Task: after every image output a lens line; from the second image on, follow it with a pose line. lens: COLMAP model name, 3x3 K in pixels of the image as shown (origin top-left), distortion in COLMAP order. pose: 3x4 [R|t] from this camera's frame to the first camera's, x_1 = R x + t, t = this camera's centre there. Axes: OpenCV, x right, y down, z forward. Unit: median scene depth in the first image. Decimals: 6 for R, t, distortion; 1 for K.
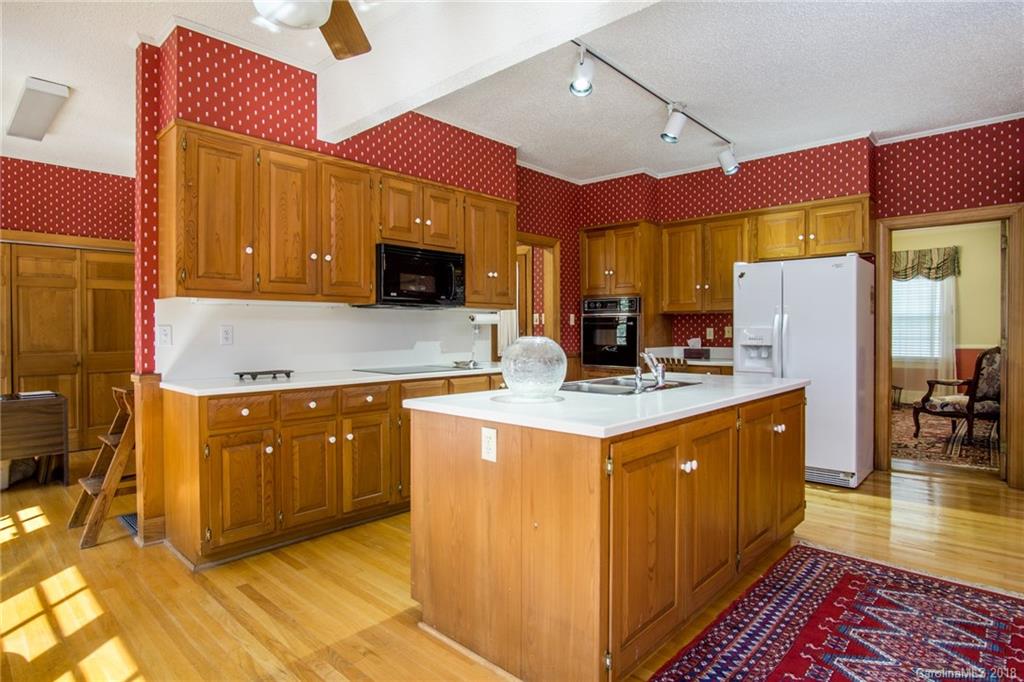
lens RADIAL K [[555.6, 0, 508.4], [0, 555.6, 340.0], [0, 0, 1]] dist [-0.028331, -0.000235]
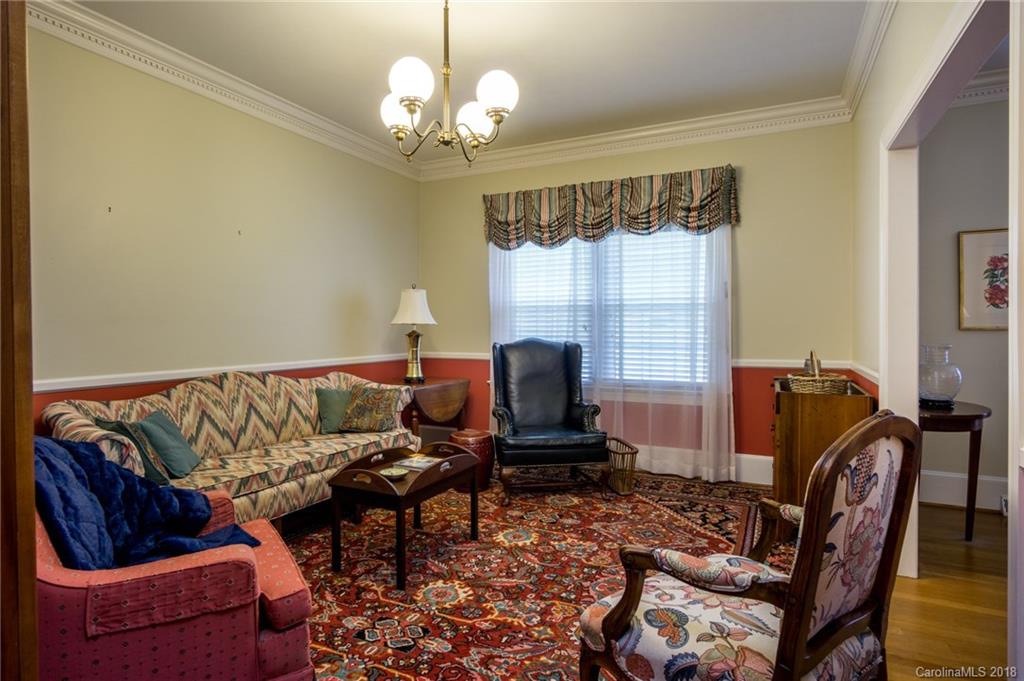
lens RADIAL K [[555.6, 0, 513.6], [0, 555.6, 337.1], [0, 0, 1]] dist [-0.028331, -0.000235]
pose [[0.953632, -0.001086, 0.300974, 0.460972], [0.001080, 0.999999, 0.000185, -0.012157], [-0.300974, 0.000149, 0.953632, 0.556952]]
